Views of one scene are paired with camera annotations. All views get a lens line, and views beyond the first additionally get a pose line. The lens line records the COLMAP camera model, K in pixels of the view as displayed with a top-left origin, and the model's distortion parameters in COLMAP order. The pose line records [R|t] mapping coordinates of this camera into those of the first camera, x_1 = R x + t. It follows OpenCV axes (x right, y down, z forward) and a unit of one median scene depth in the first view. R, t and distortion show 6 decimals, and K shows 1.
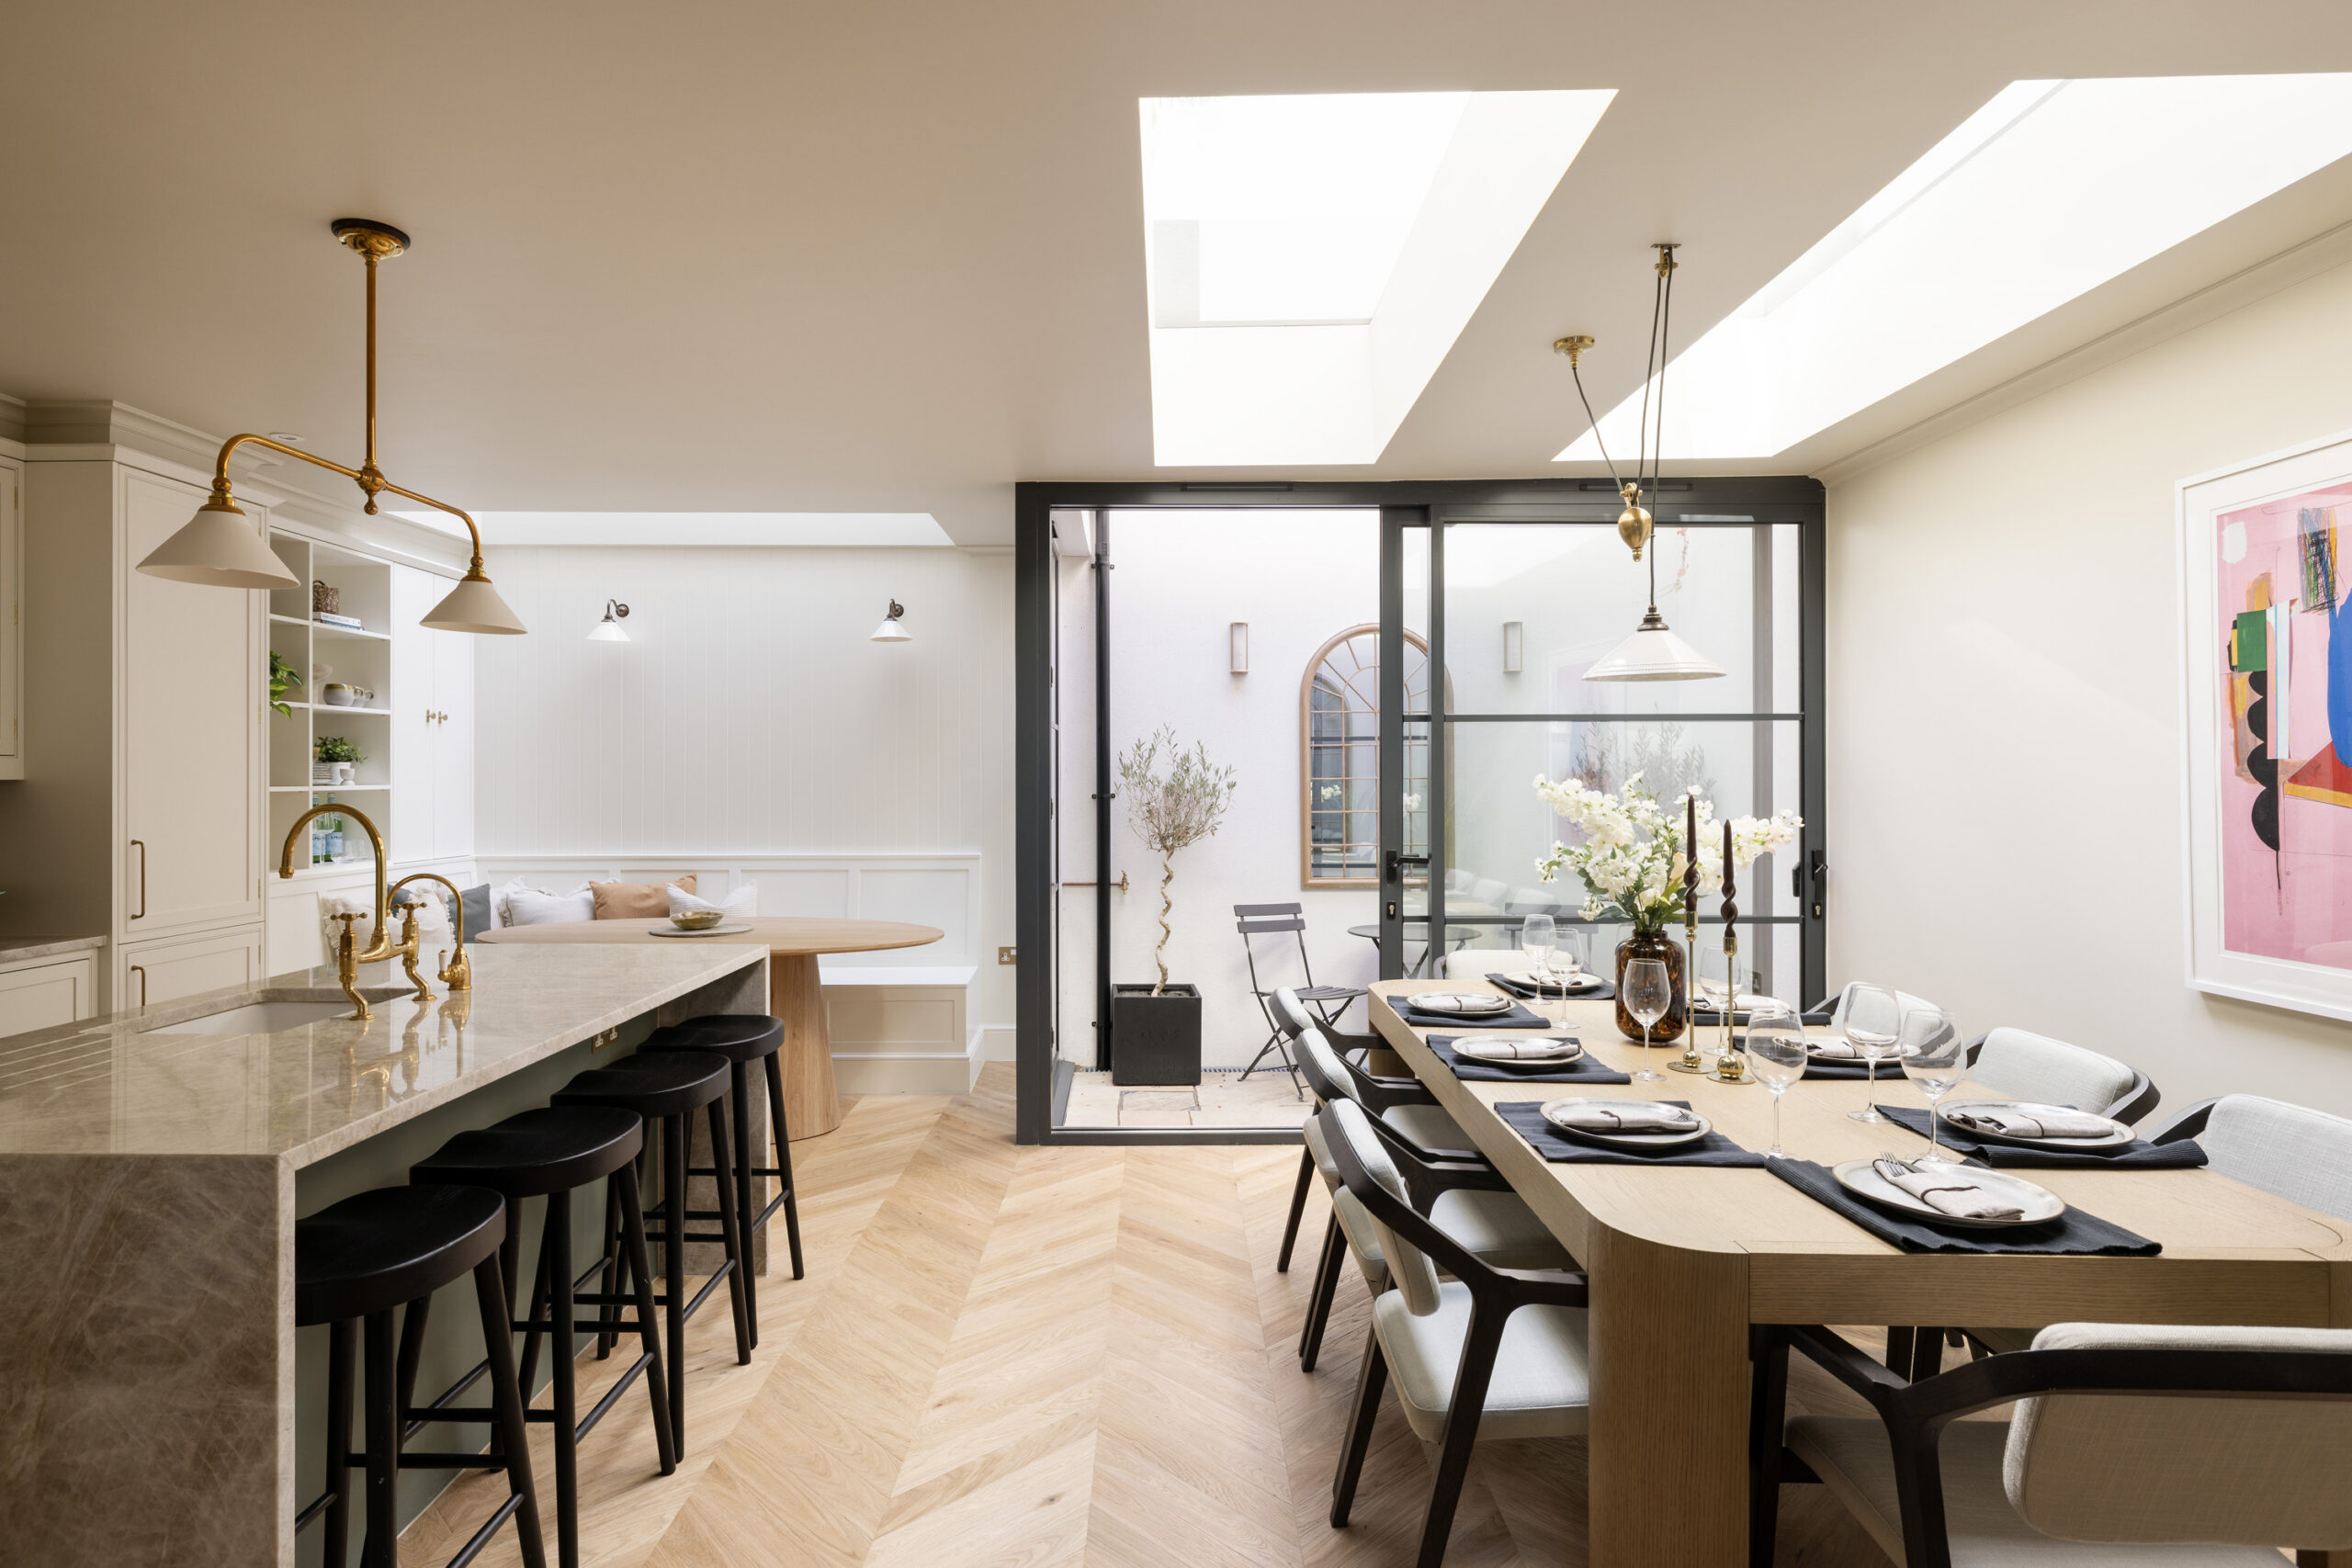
lens RADIAL K [[1232.6, 0, 1155.2], [0, 1232.6, 771.2], [0, 0, 1]] dist [0.005106, 0.000375]
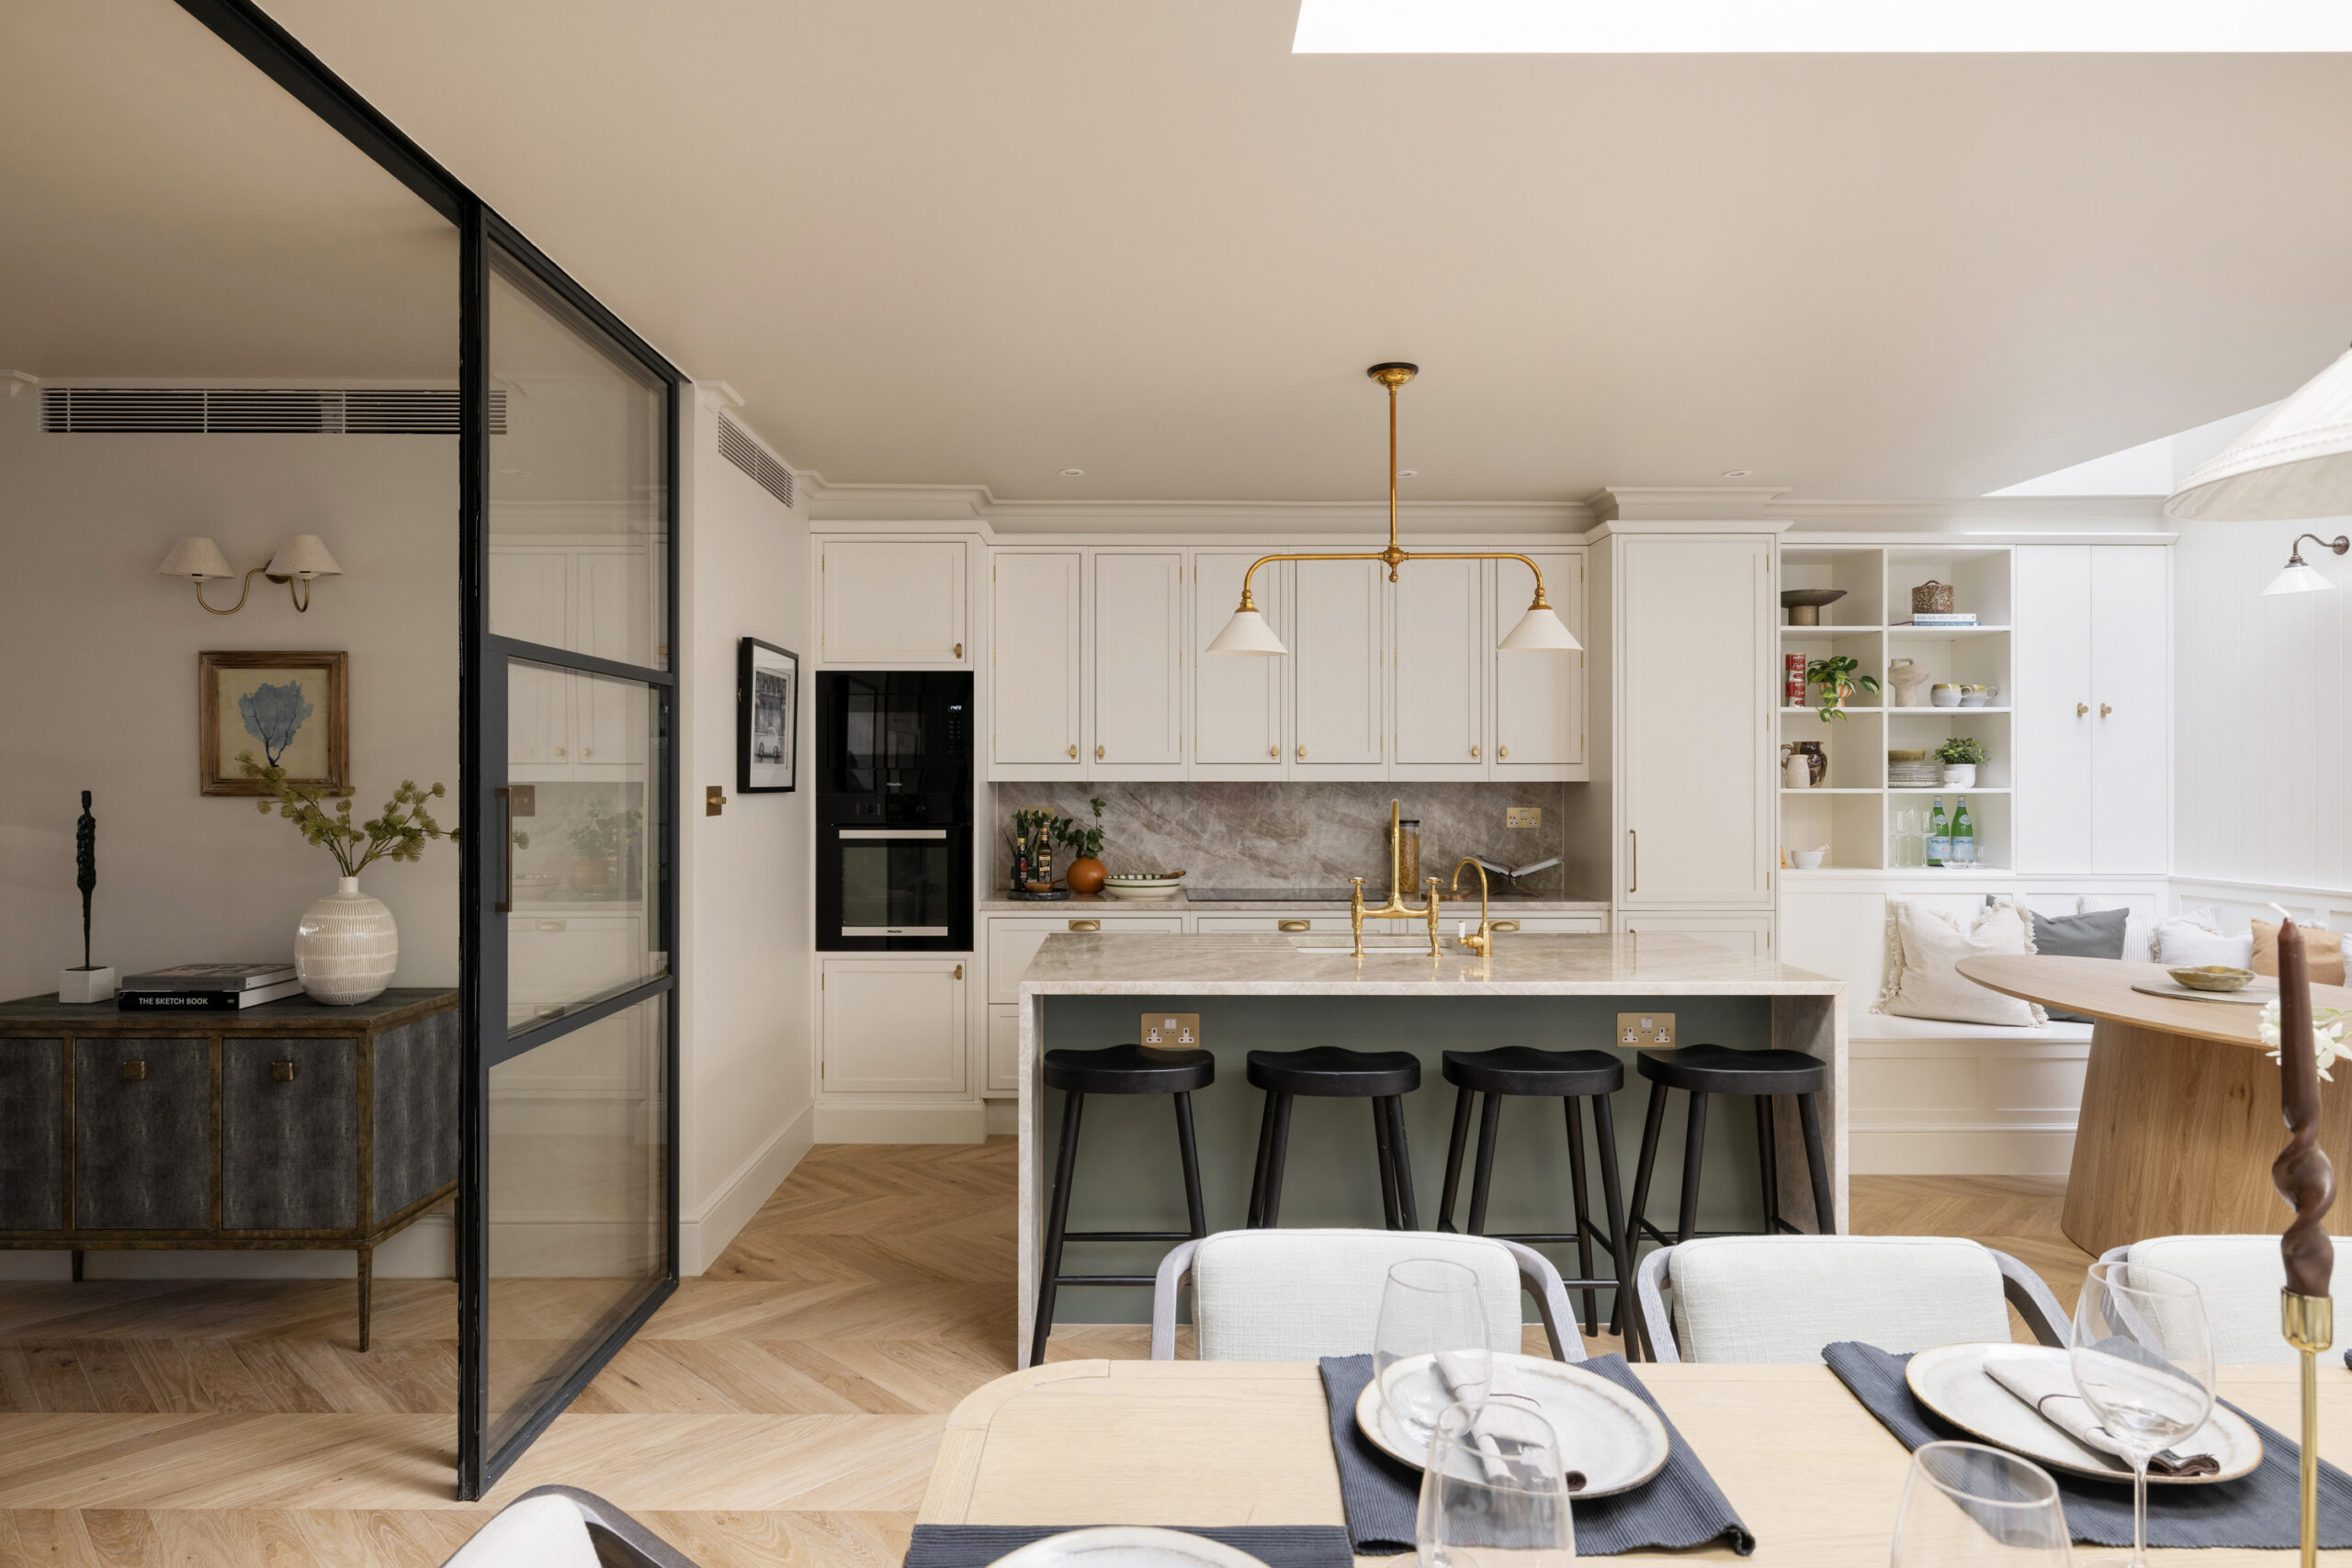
lens RADIAL K [[1367.5, 0, 1137.4], [0, 1367.5, 774.9], [0, 0, 1]] dist [0.013336, 0.001864]
pose [[0.024278, -0.005187, -0.999692, 0.398060], [0.005338, 0.999973, -0.005059, 0.002824], [0.999691, -0.005214, 0.024305, 0.331009]]
